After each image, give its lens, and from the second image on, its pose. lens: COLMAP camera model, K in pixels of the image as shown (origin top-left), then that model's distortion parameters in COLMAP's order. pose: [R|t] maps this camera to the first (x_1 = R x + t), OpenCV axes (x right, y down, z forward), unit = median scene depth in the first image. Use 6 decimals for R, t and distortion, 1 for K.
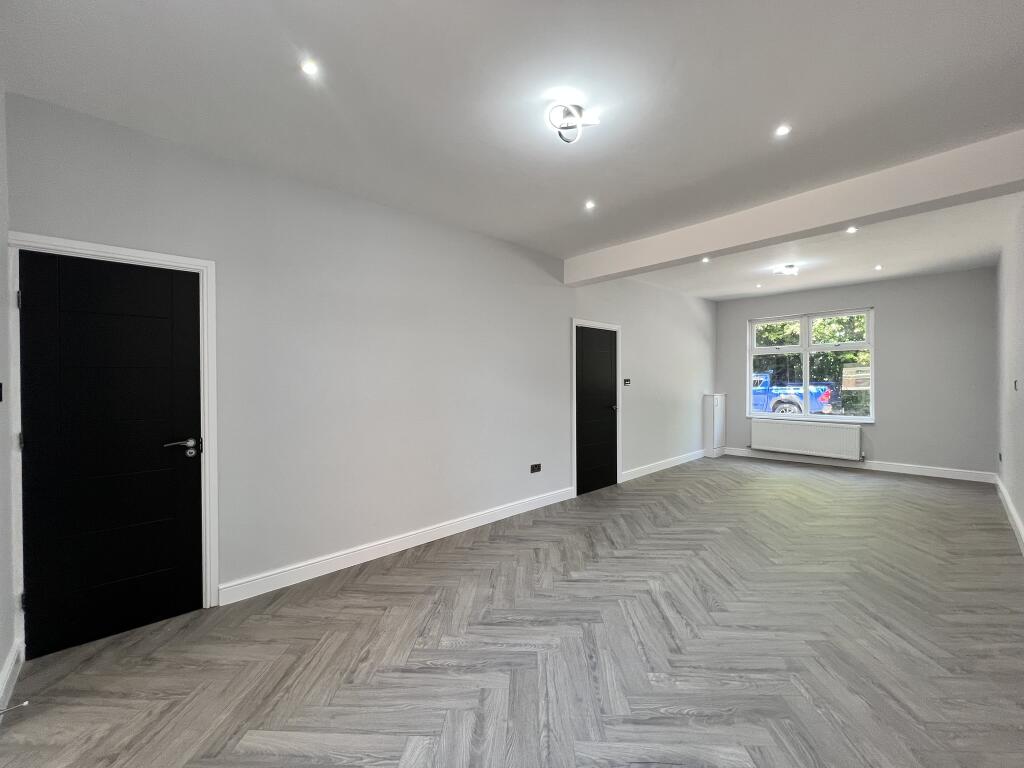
lens RADIAL K [[411.9, 0, 516.4], [0, 411.9, 383.5], [0, 0, 1]] dist [-0.006816, 0.000203]
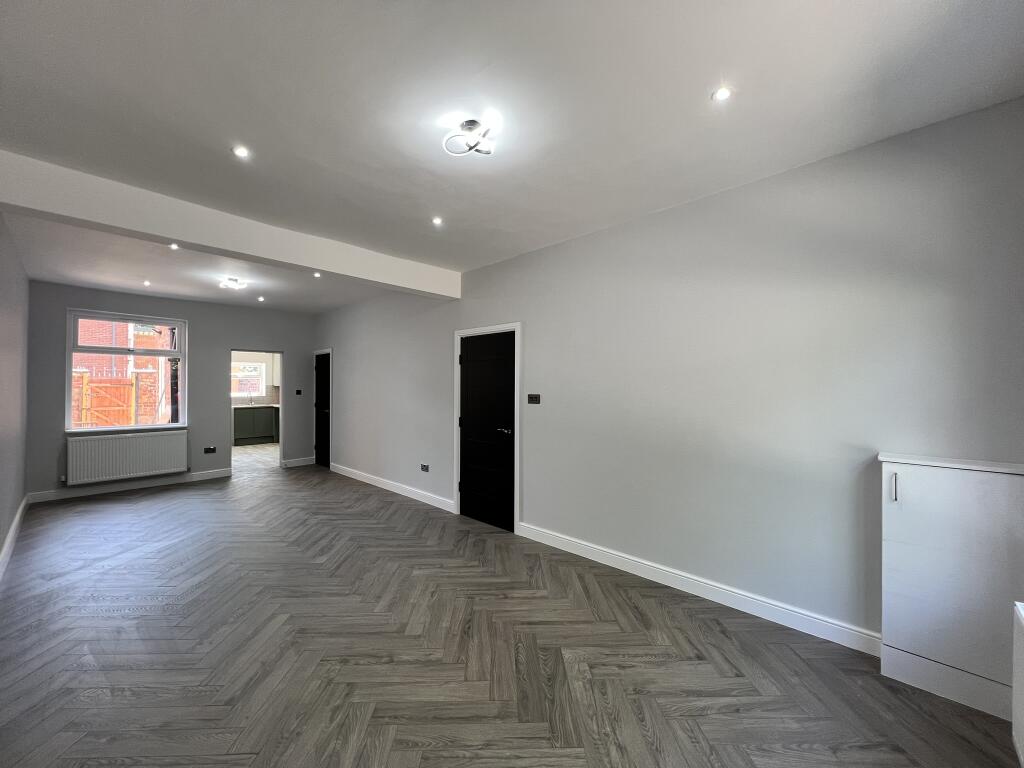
lens RADIAL K [[411.9, 0, 514.3], [0, 411.9, 386.5], [0, 0, 1]] dist [-0.006816, 0.000203]
pose [[0.074646, -0.012308, -0.997134, 1.198681], [-0.039224, 0.999114, -0.015269, -0.015840], [0.996438, 0.040252, 0.074097, 1.131427]]
